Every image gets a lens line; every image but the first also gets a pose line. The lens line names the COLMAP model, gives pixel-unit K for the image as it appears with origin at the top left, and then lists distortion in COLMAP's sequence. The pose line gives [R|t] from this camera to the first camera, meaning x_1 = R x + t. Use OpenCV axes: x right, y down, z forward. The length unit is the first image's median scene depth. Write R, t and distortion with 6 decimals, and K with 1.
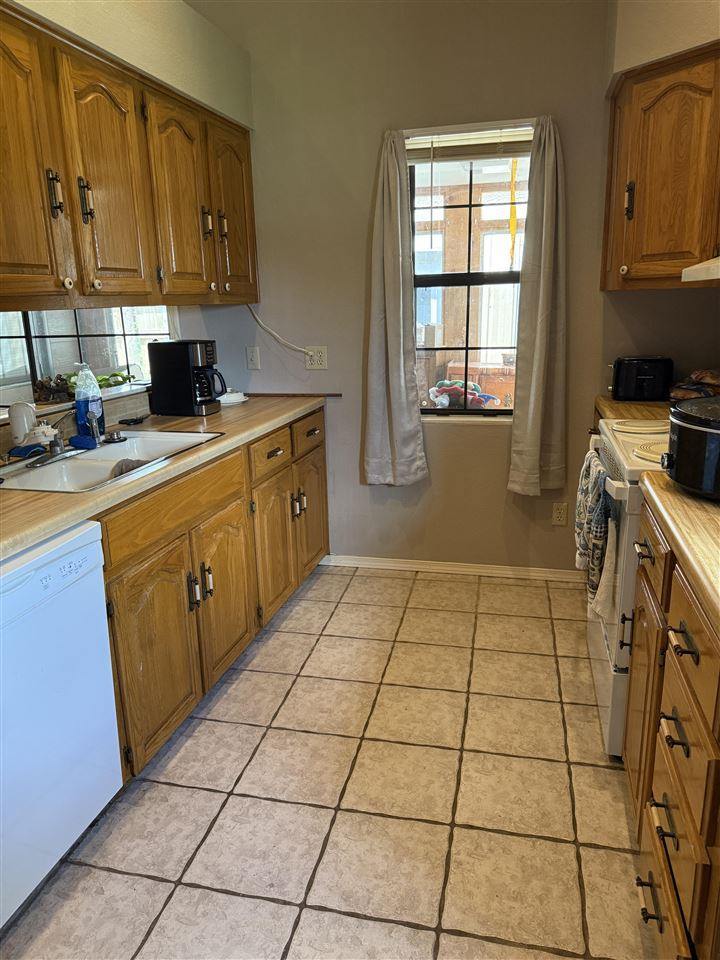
lens RADIAL K [[684.0, 0, 357.9], [0, 684.0, 482.7], [0, 0, 1]] dist [0.043527, -0.030312]
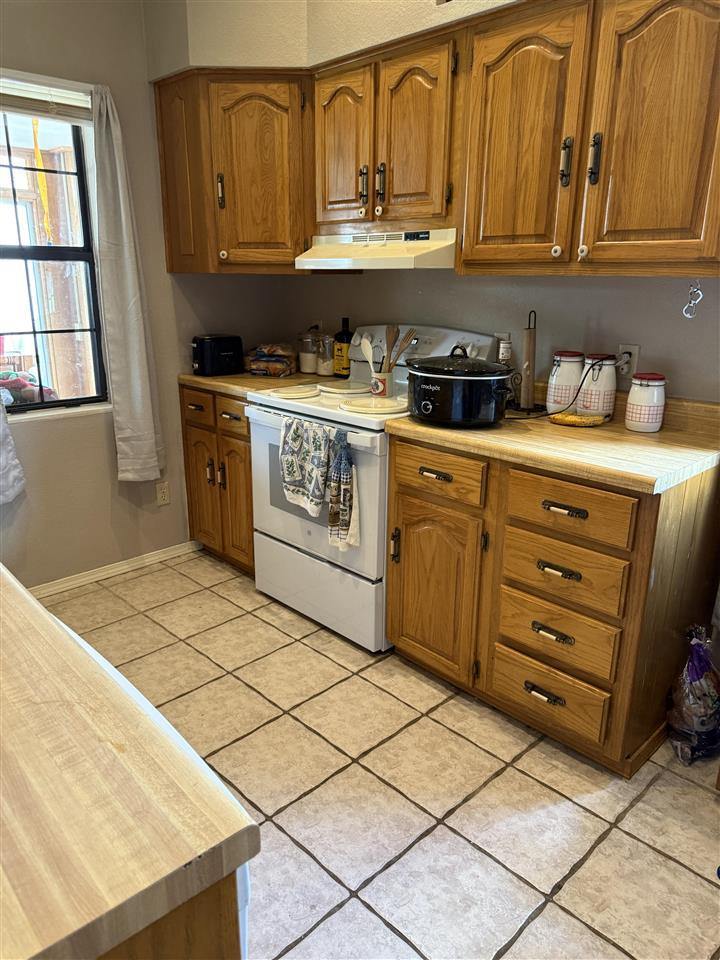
lens RADIAL K [[684.0, 0, 356.3], [0, 684.0, 482.5], [0, 0, 1]] dist [0.043527, -0.030312]
pose [[0.546078, -0.215441, 0.809558, -0.465607], [0.200905, 0.971844, 0.123111, -0.048007], [-0.813287, 0.095416, 0.573986, 0.235332]]
